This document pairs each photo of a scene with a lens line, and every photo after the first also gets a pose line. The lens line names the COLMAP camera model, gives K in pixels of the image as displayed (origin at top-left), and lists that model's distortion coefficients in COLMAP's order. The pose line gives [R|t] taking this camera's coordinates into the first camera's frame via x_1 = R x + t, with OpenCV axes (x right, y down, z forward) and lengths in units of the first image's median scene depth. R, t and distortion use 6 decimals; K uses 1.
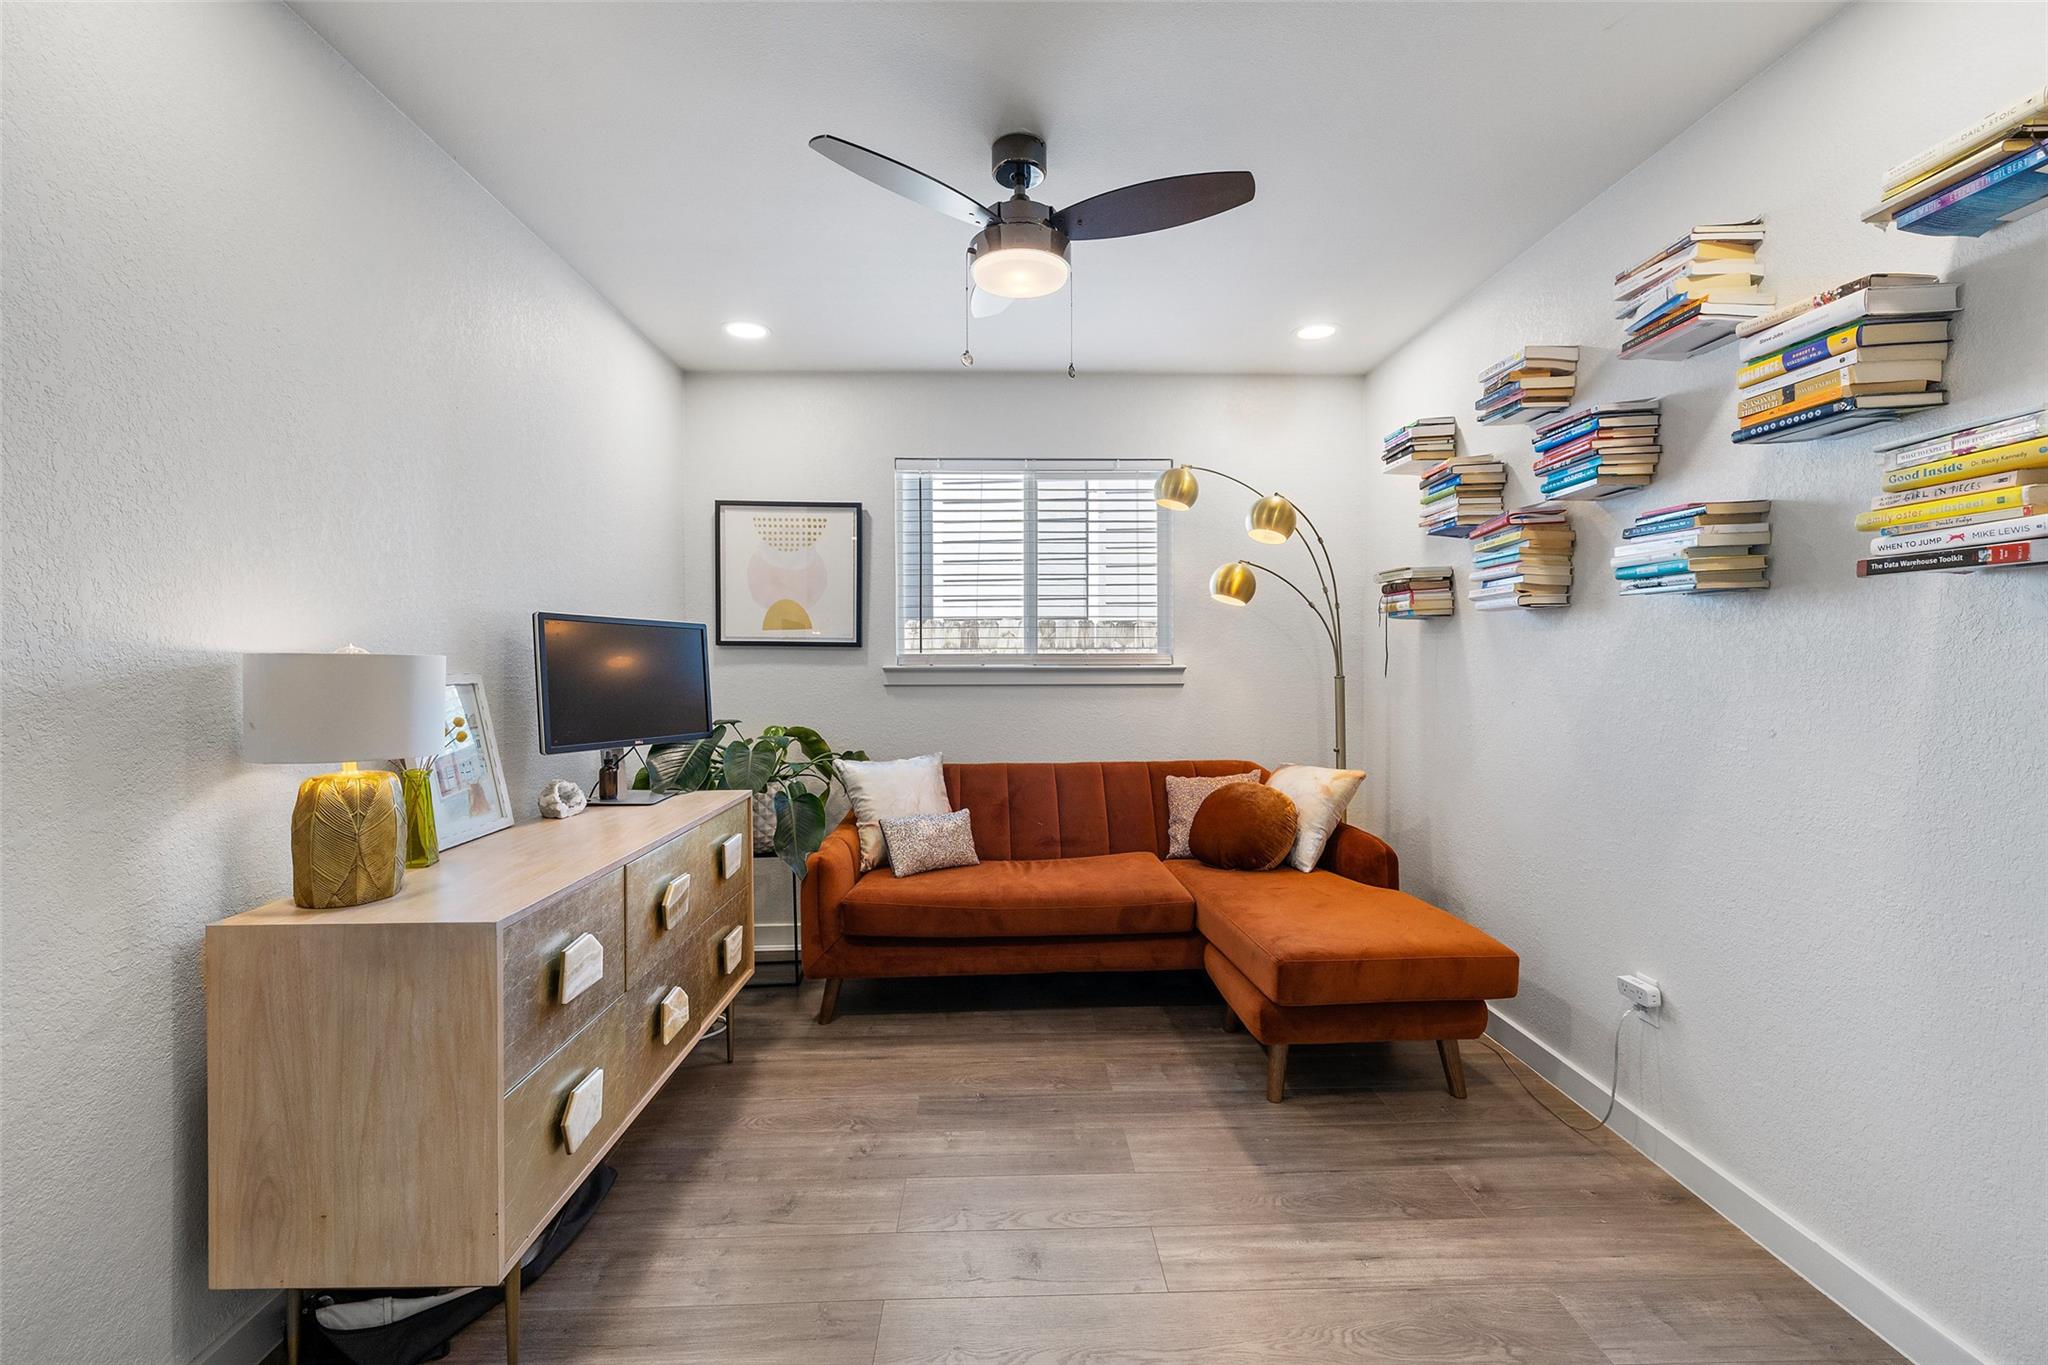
lens RADIAL K [[865.5, 0, 1016.3], [0, 865.5, 669.6], [0, 0, 1]] dist [-0.002897, 0.001317]
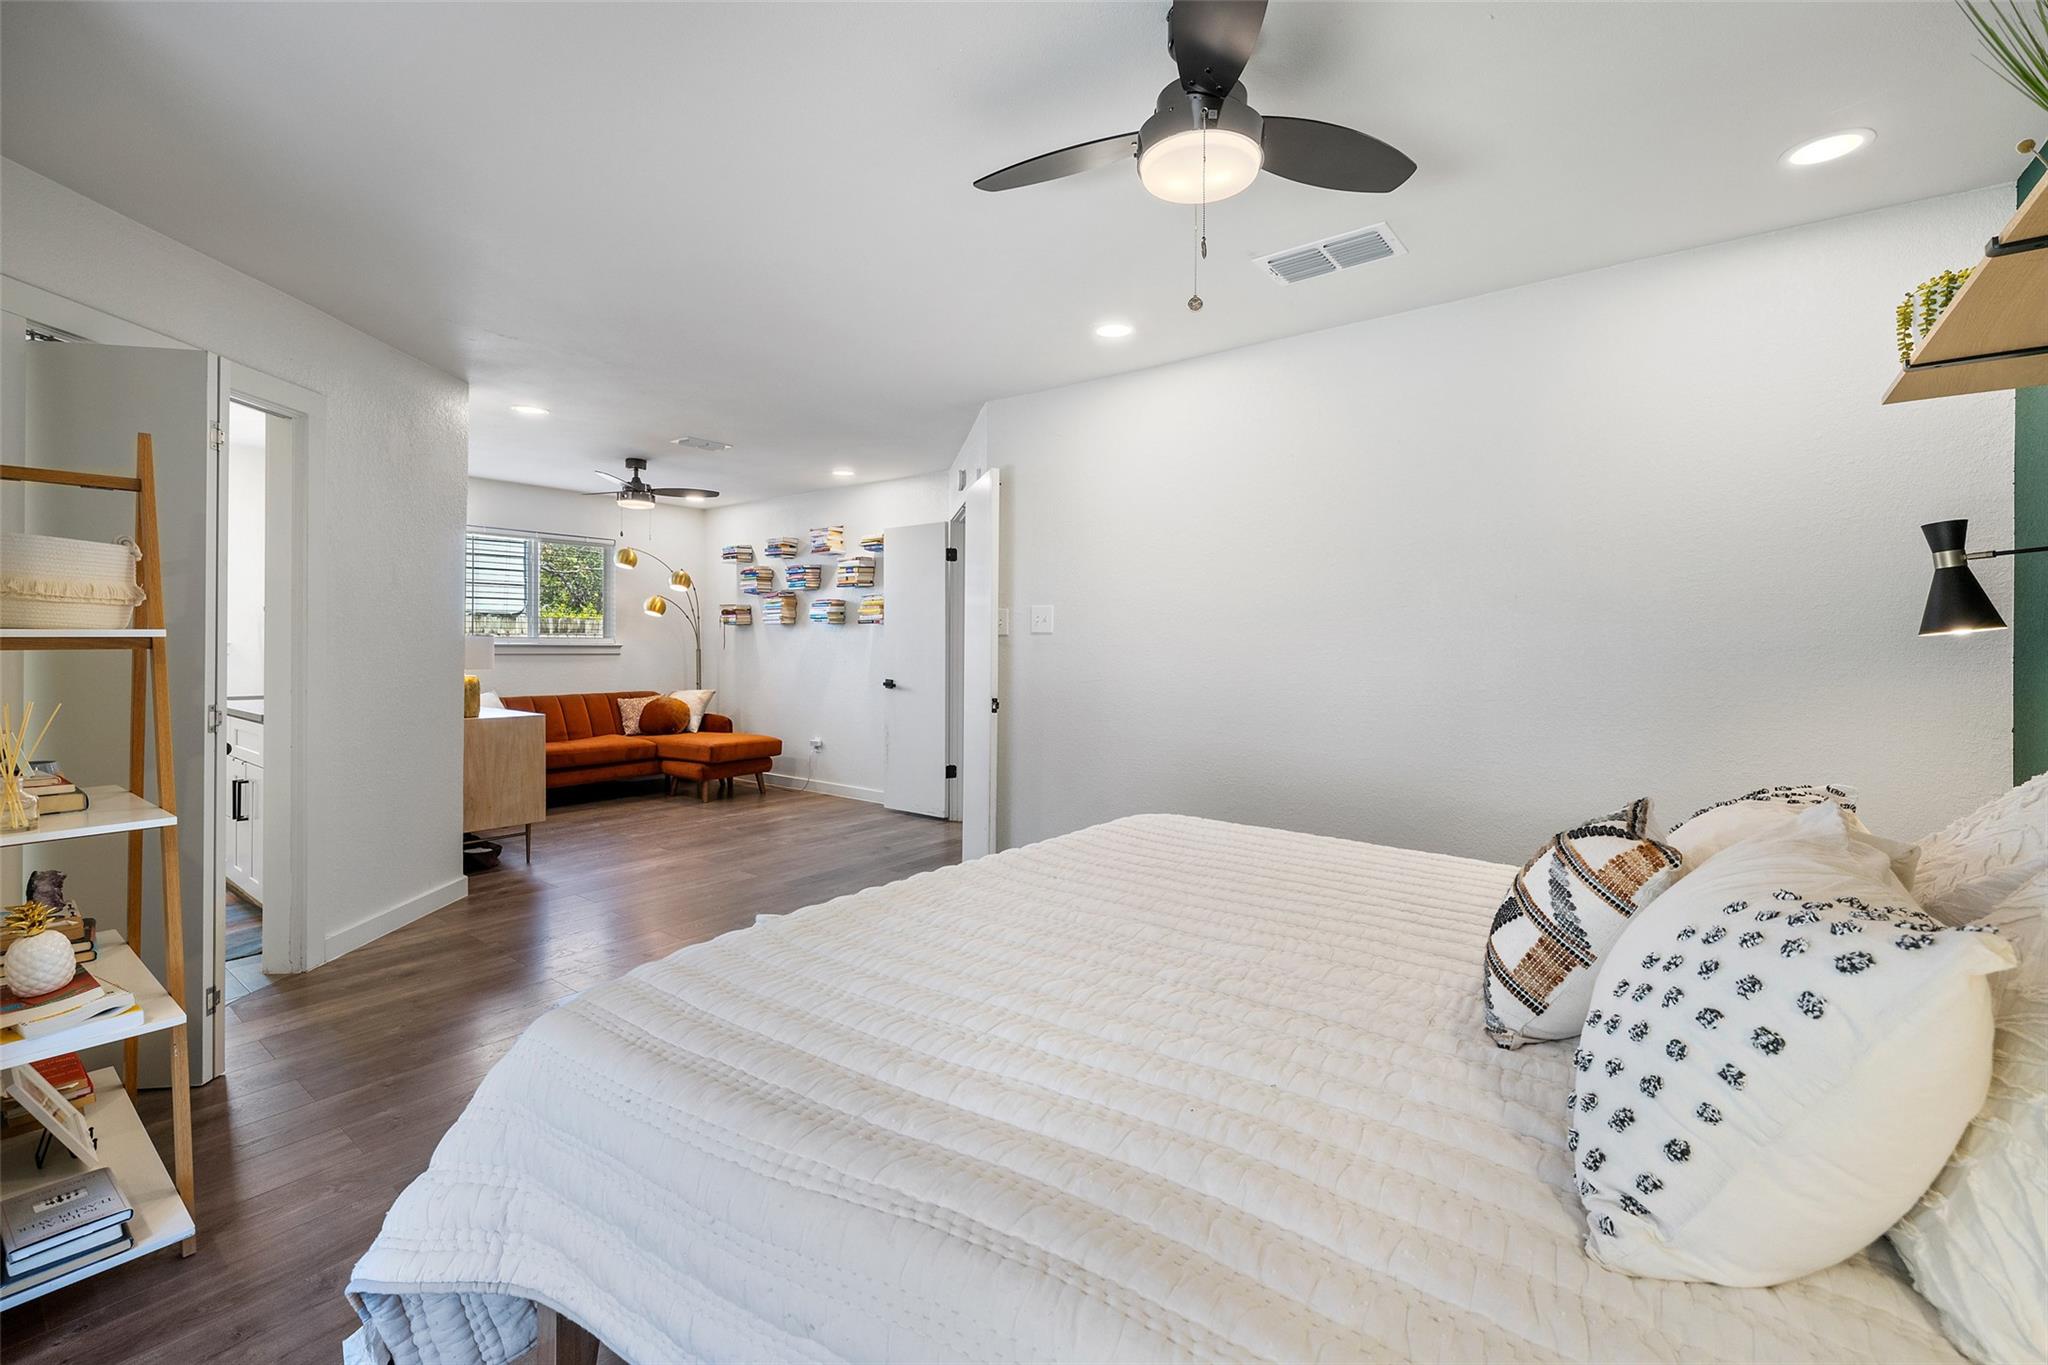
lens RADIAL K [[865.5, 0, 1039.1], [0, 865.5, 650.2], [0, 0, 1]] dist [-0.002897, 0.001317]
pose [[0.622603, 0.001579, 0.782536, -1.113060], [0.002356, 0.999990, -0.003892, 0.027641], [-0.782534, 0.004267, 0.622593, -1.441088]]
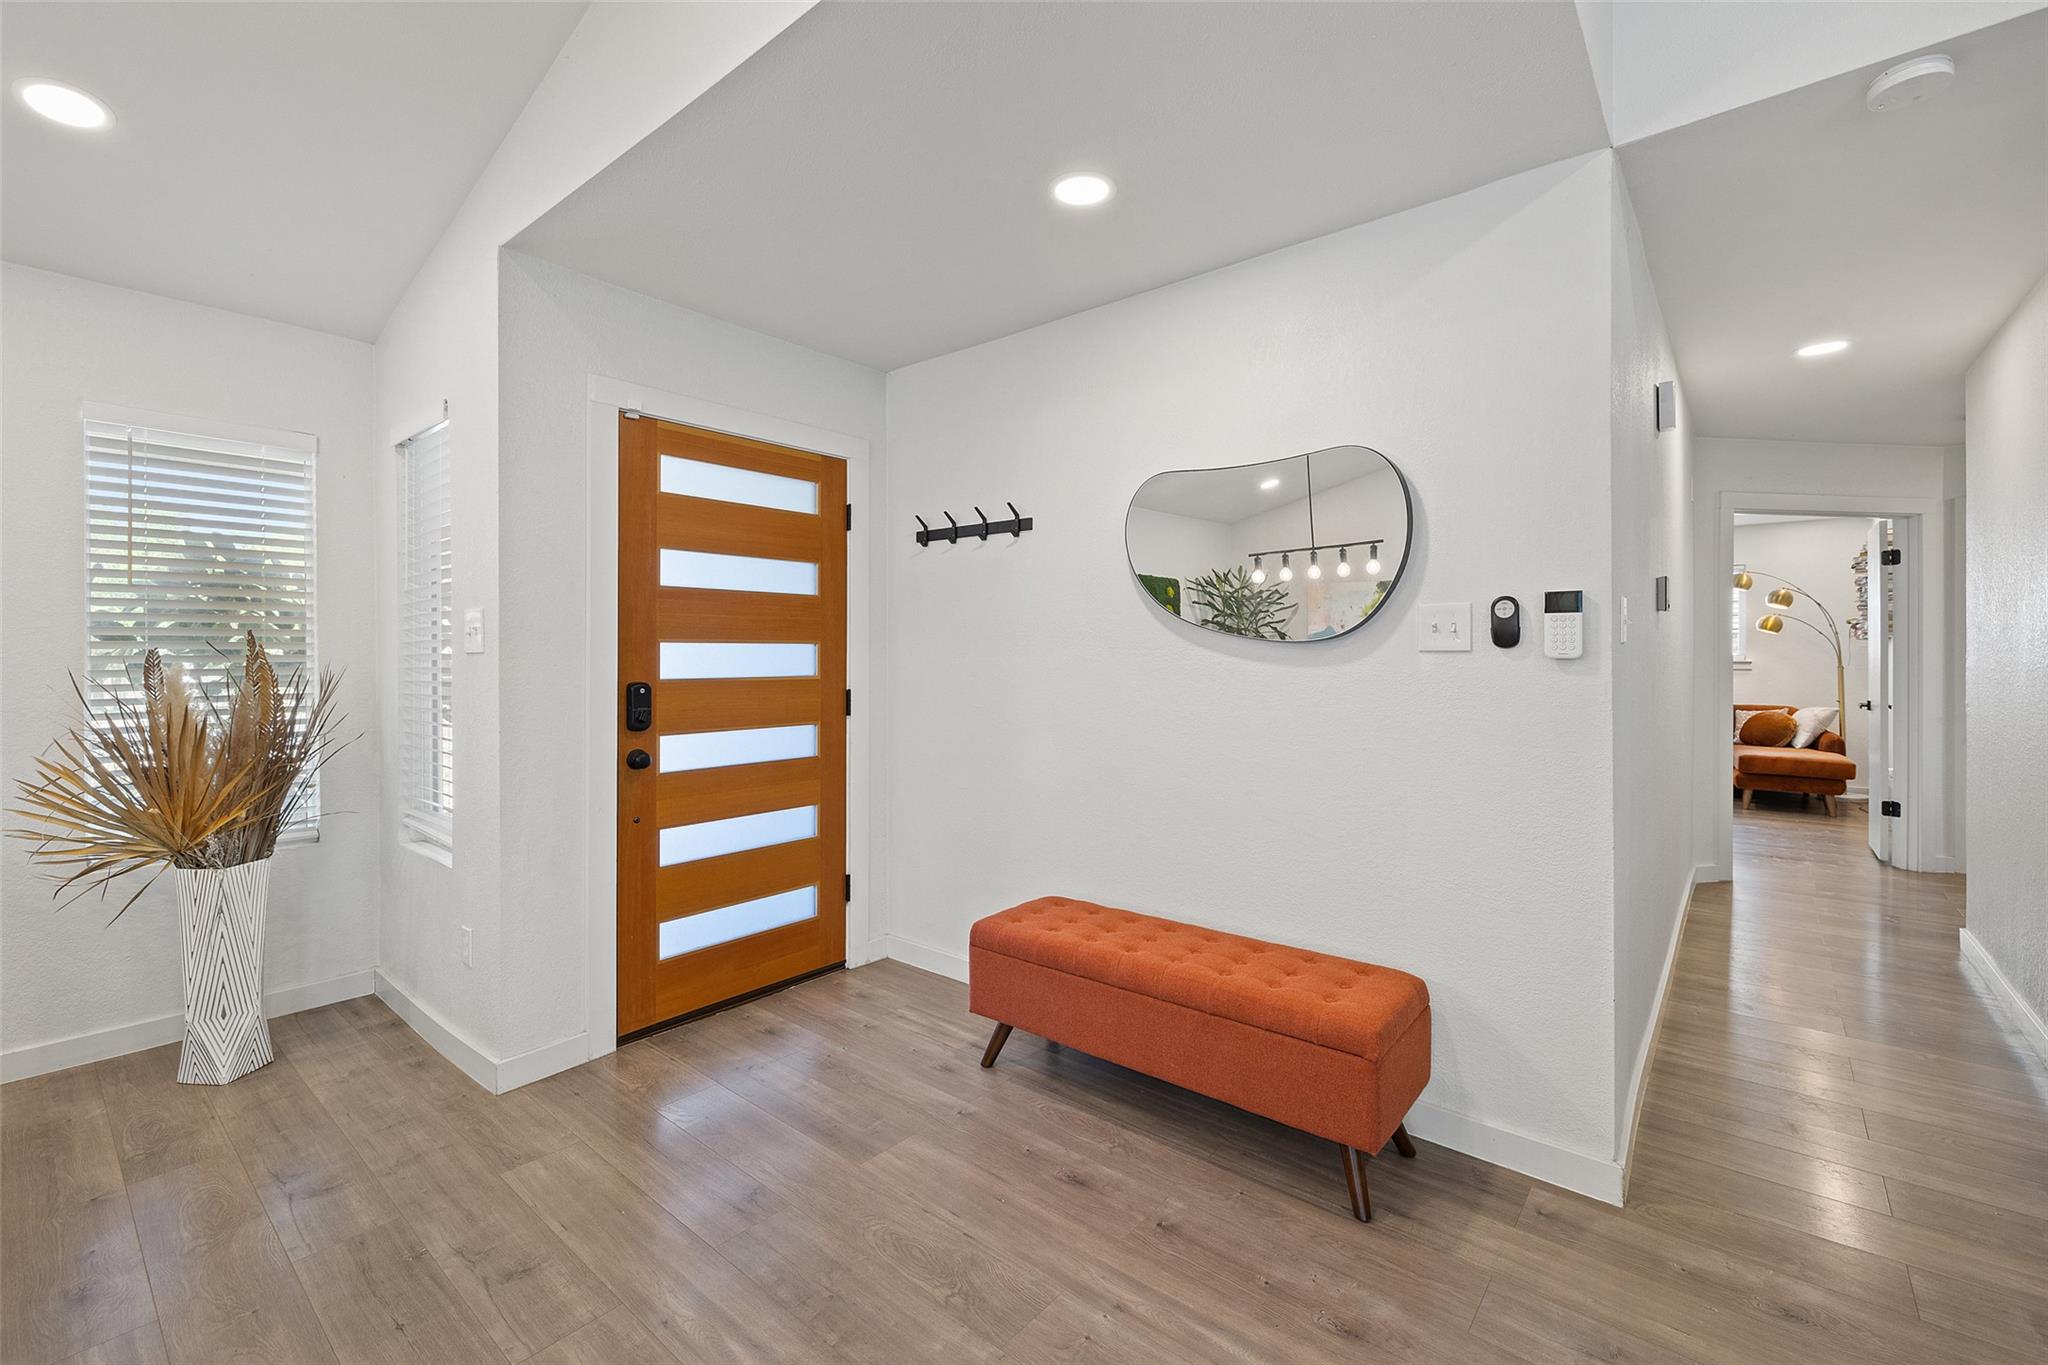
lens RADIAL K [[865.5, 0, 1040.3], [0, 865.5, 656.3], [0, 0, 1]] dist [-0.002897, 0.001317]
pose [[0.773508, 0.001870, -0.633783, 0.277220], [-0.008416, 0.999938, -0.007321, 0.022540], [0.633730, 0.010997, 0.773476, -2.599276]]
